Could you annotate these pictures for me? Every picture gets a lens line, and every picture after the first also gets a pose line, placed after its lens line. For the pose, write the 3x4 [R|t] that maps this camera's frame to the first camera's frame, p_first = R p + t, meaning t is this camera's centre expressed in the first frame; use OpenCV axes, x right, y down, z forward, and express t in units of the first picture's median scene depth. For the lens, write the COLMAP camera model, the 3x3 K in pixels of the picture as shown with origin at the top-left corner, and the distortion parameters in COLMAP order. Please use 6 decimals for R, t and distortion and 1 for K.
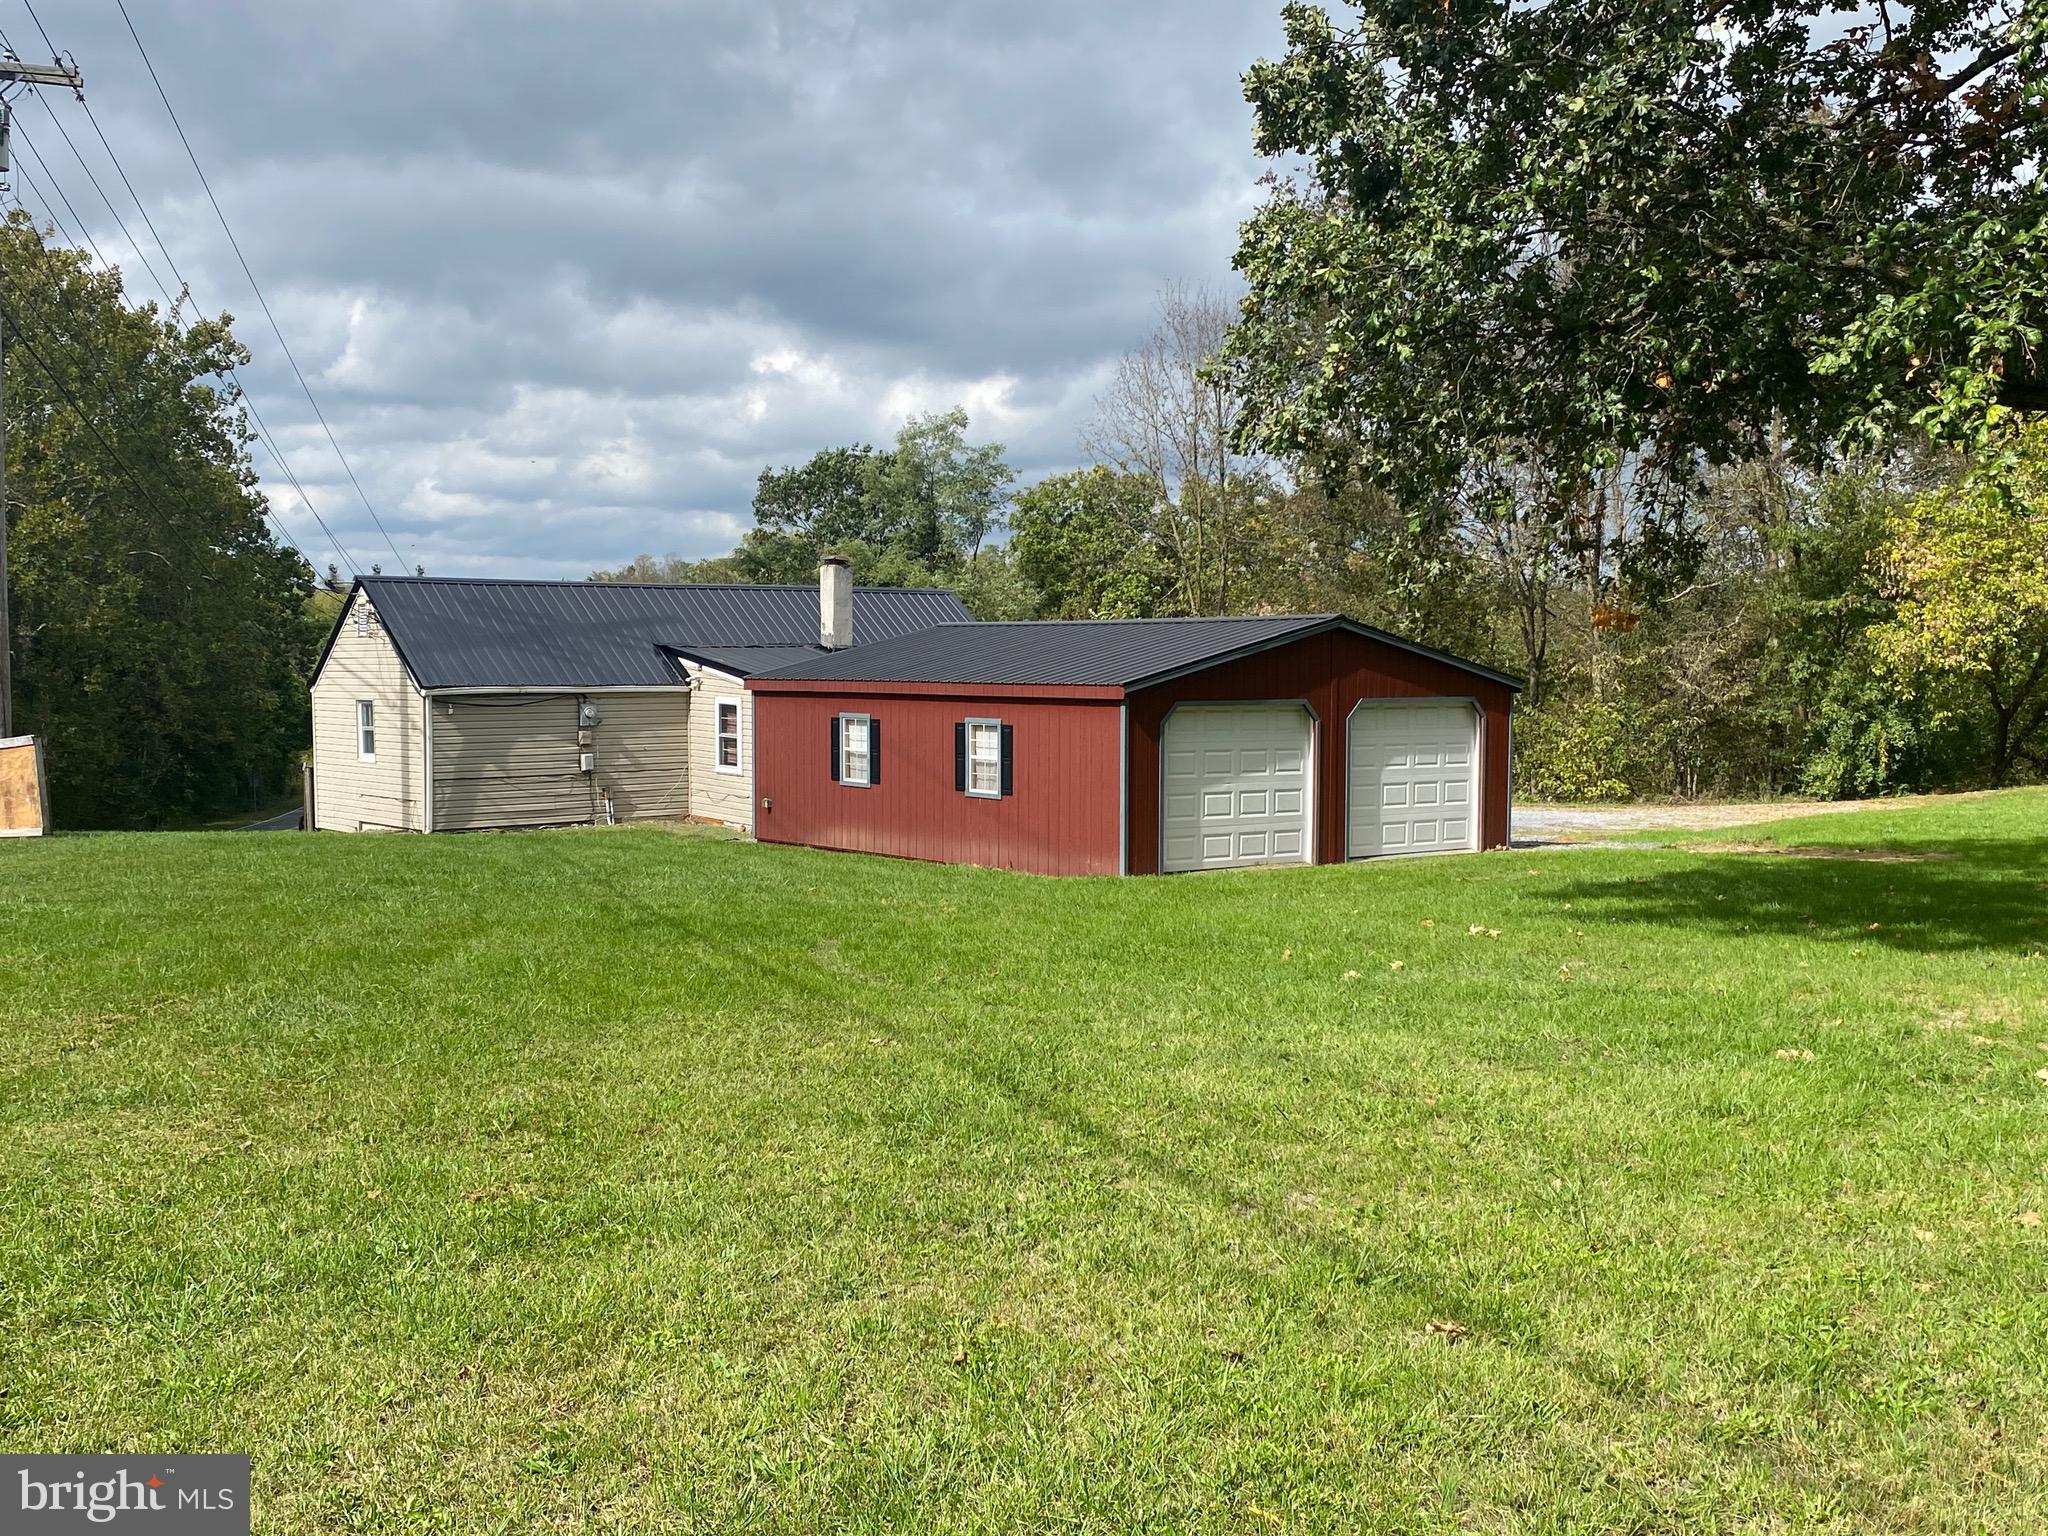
lens RADIAL K [[2033.6, 0, 1024.1], [0, 2033.6, 764.2], [0, 0, 1]] dist [0.145661, 0.000000]
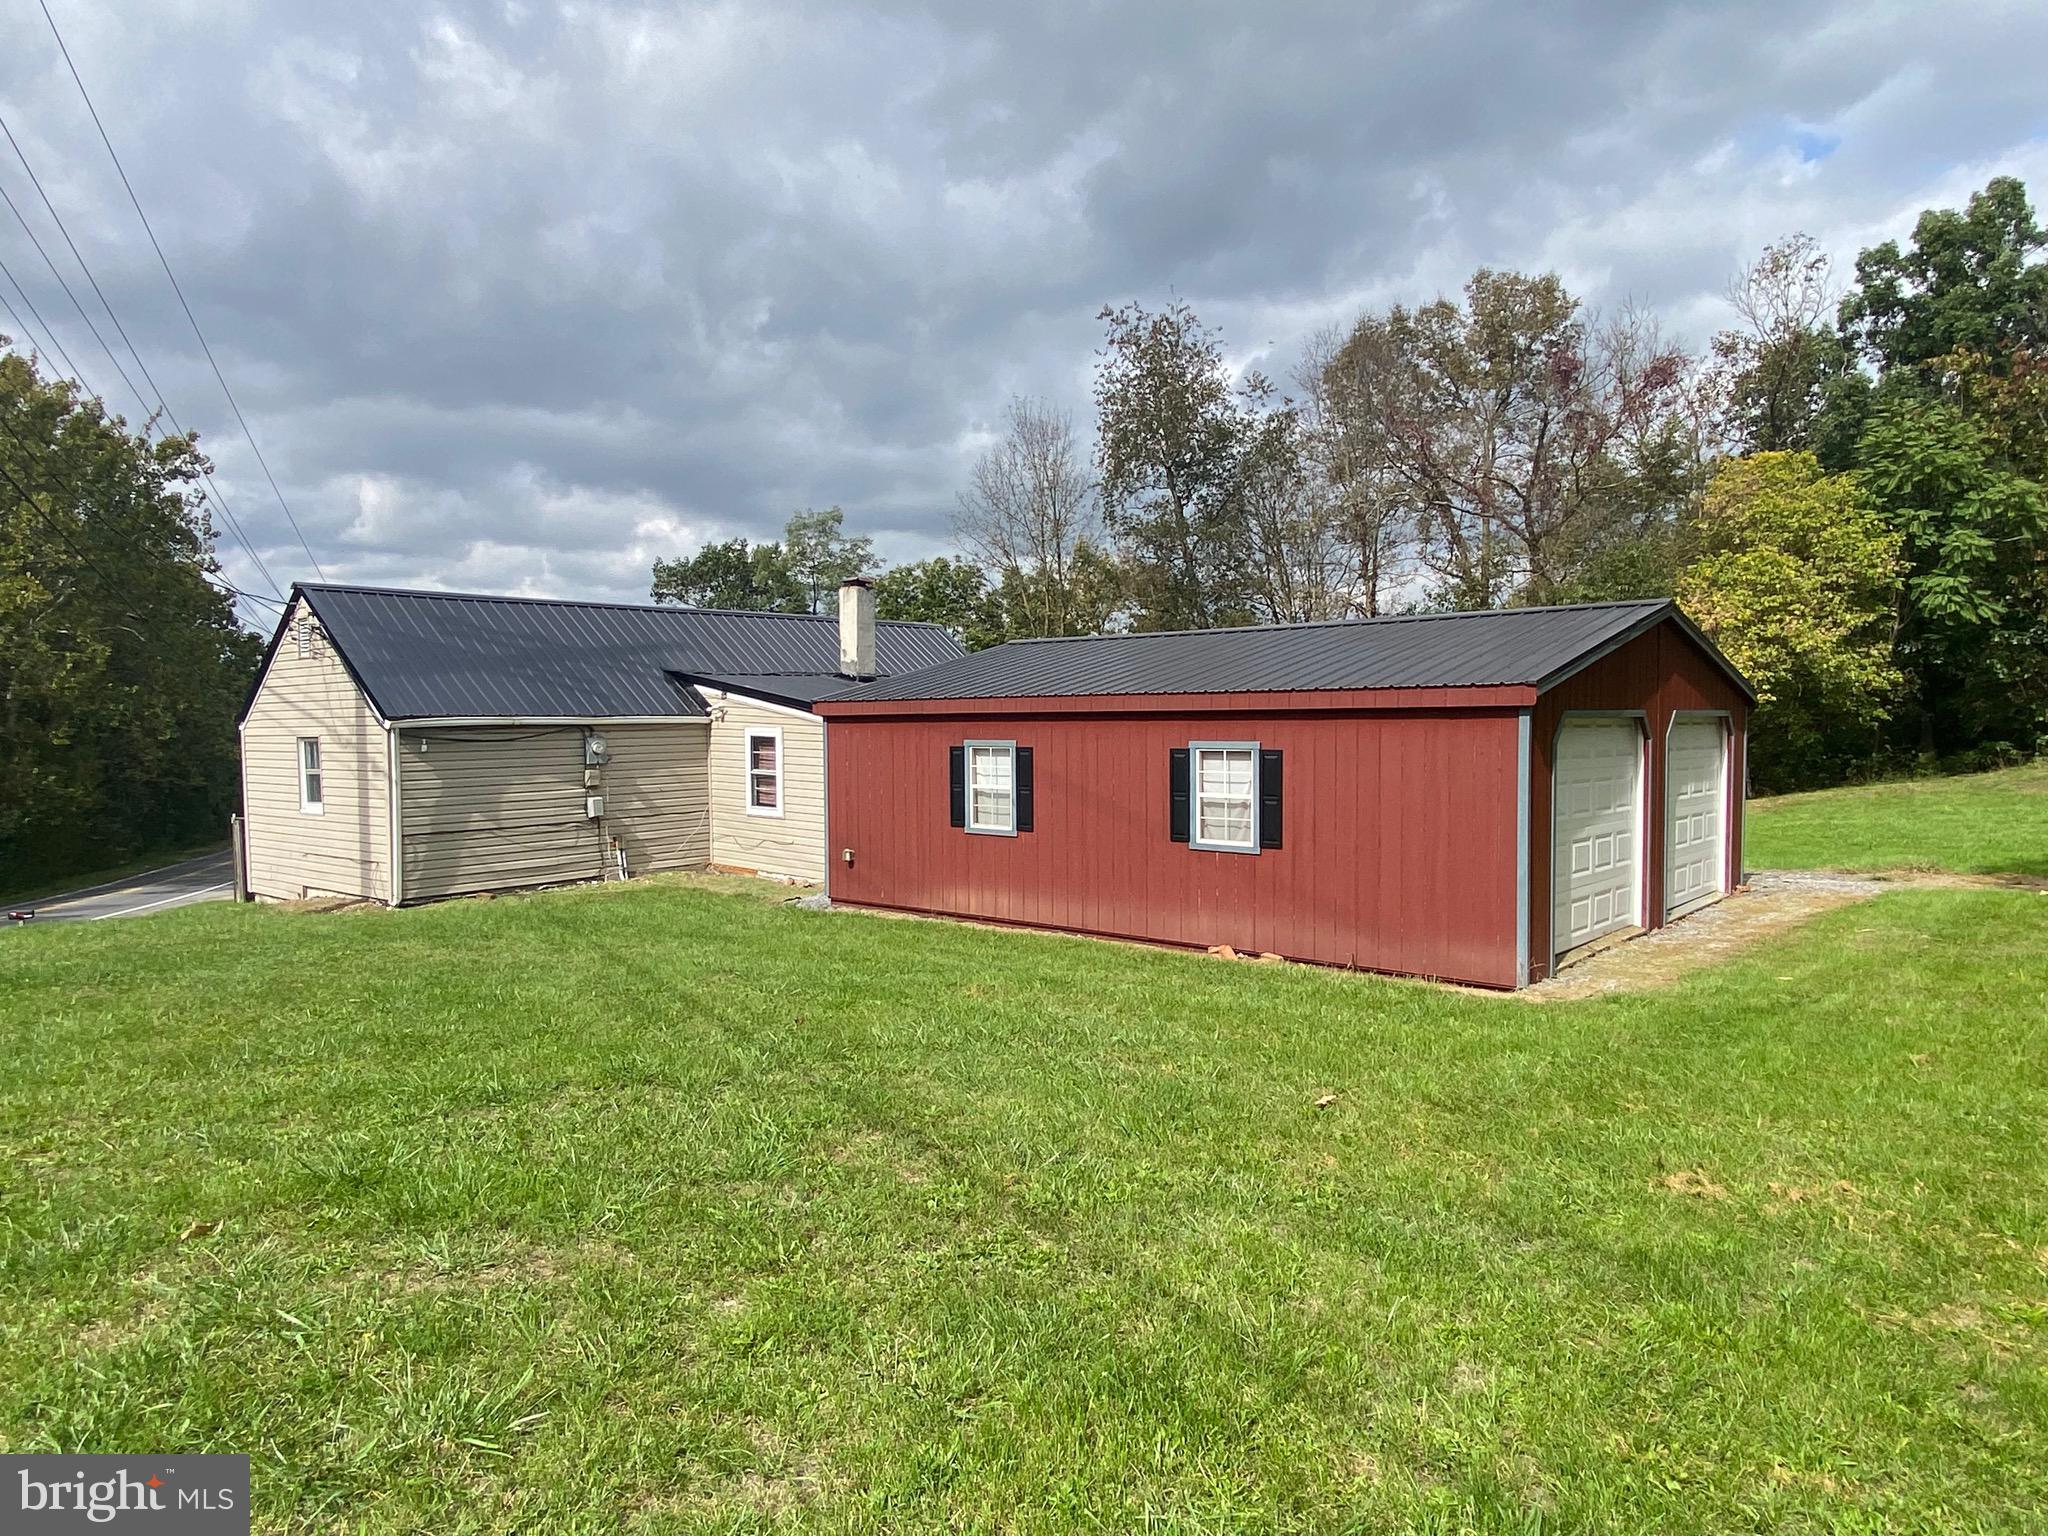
lens RADIAL K [[1256.8, 0, 1026.7], [0, 1256.8, 771.7], [0, 0, 1]] dist [0.035974, -0.004732]
pose [[0.980558, -0.017199, 0.195473, -0.139087], [0.019429, 0.999766, -0.009496, -0.007043], [-0.195264, 0.013110, 0.980663, 0.450933]]
